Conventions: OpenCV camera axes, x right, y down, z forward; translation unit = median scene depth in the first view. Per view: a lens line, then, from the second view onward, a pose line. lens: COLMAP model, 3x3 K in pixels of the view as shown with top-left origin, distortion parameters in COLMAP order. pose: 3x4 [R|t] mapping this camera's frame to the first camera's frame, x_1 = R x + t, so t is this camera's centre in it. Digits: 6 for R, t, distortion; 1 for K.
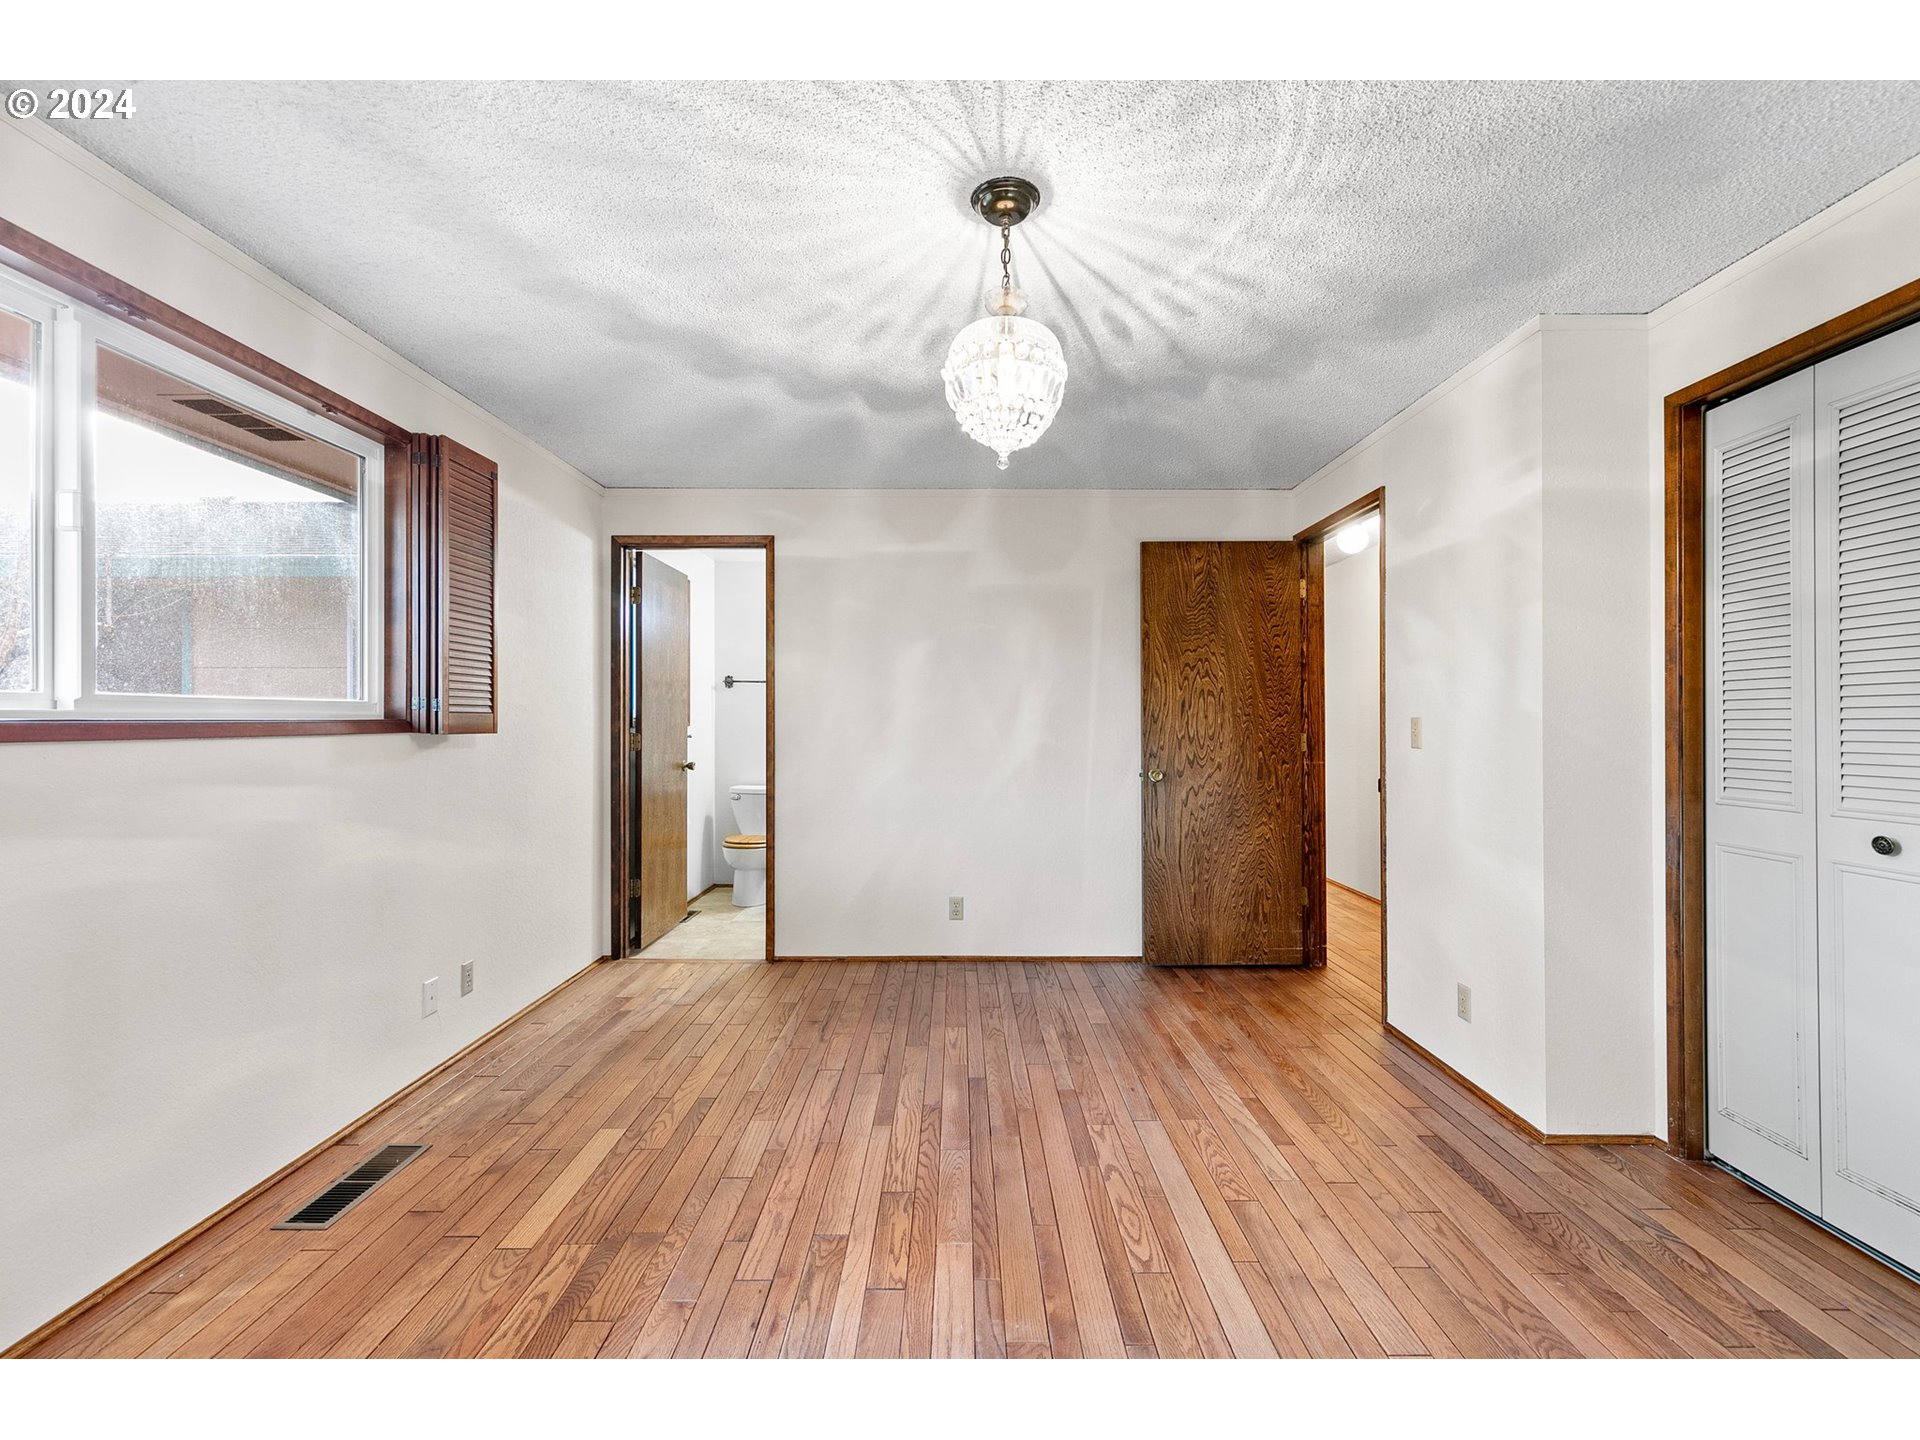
lens RADIAL K [[857.3, 0, 957.8], [0, 857.3, 723.7], [0, 0, 1]] dist [0.002506, 0.000342]
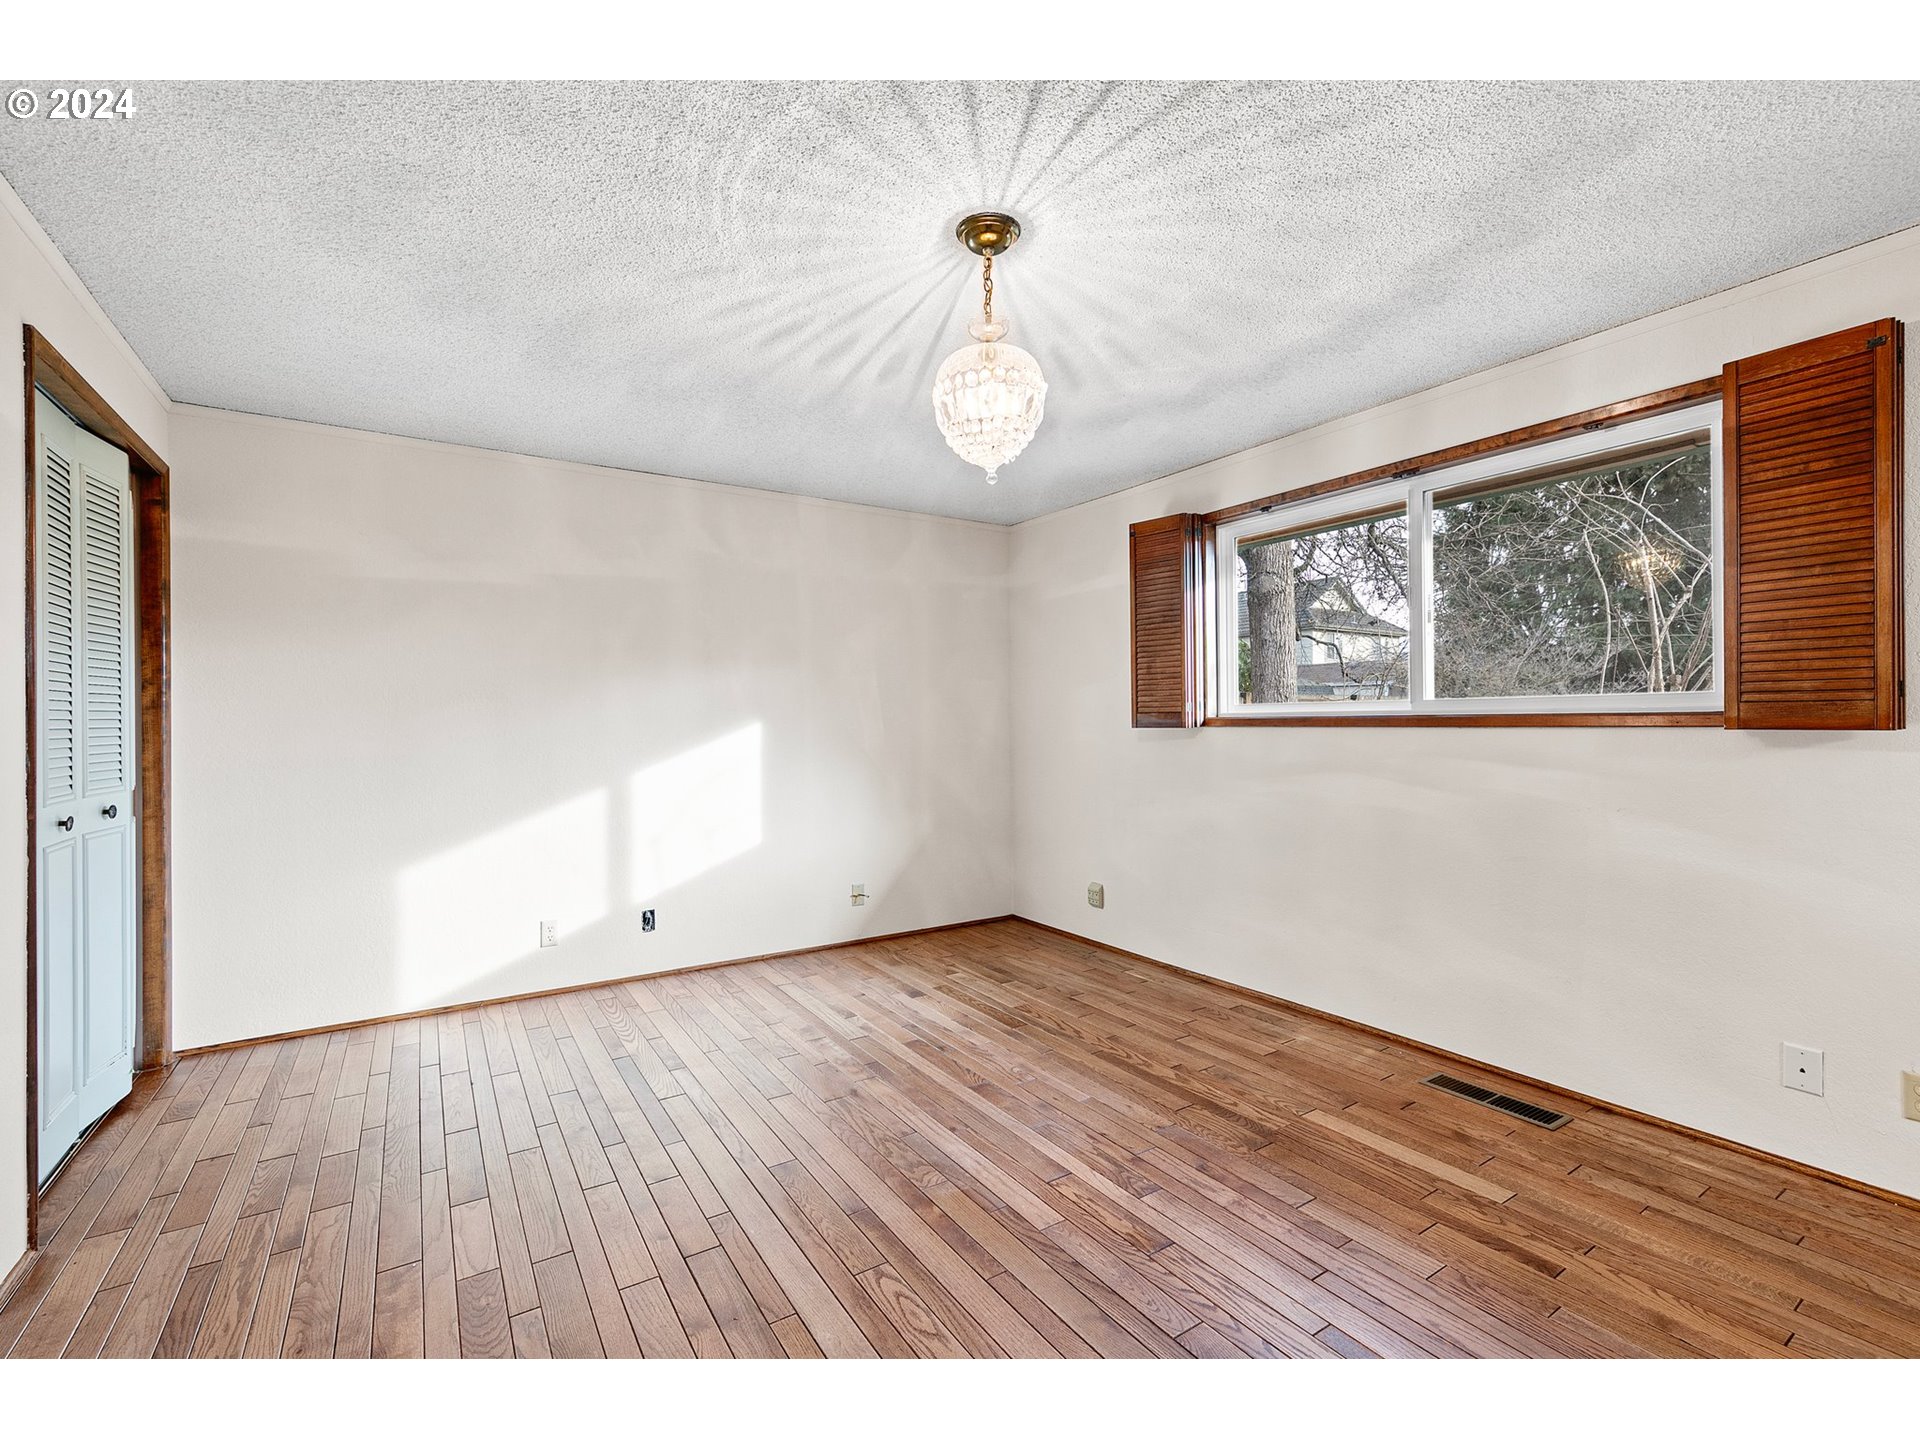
lens RADIAL K [[857.3, 0, 957.8], [0, 857.3, 723.7], [0, 0, 1]] dist [0.002506, 0.000342]
pose [[-0.846115, 0.009731, -0.532912, 0.628565], [0.006724, 0.999949, 0.007584, -0.005201], [0.532958, 0.002834, -0.846137, 1.785167]]
